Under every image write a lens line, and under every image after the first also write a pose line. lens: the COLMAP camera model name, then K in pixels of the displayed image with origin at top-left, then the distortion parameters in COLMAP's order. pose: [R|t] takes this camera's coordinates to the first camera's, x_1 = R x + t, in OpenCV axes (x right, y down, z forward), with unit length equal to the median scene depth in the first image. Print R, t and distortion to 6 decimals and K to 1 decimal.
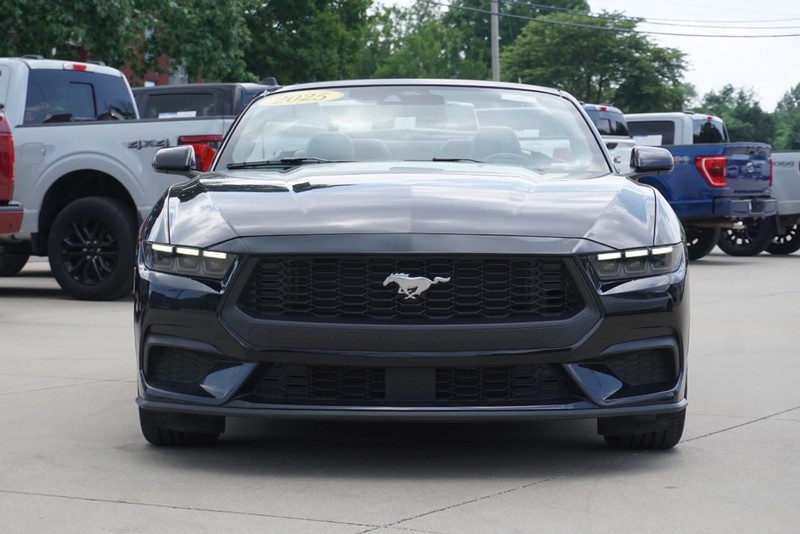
lens RADIAL K [[2265.9, 0, 394.8], [0, 2265.9, 267.4], [0, 0, 1]] dist [-0.029986, 0.000000]
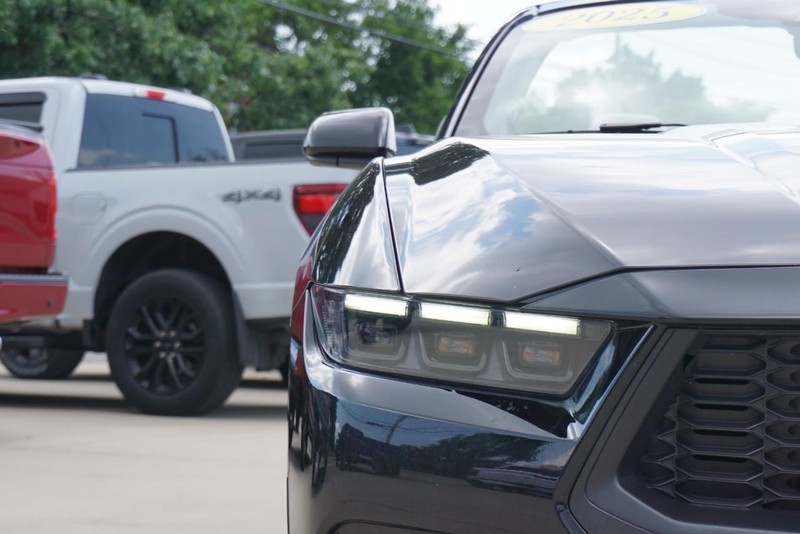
lens RADIAL K [[2265.9, 0, 403.7], [0, 2265.9, 268.0], [0, 0, 1]] dist [-0.029986, 0.000000]
pose [[0.999456, 0.016598, -0.028508, -0.040815], [-0.017964, 0.998668, -0.048358, 0.001309], [0.027667, 0.048844, 0.998423, 0.298481]]
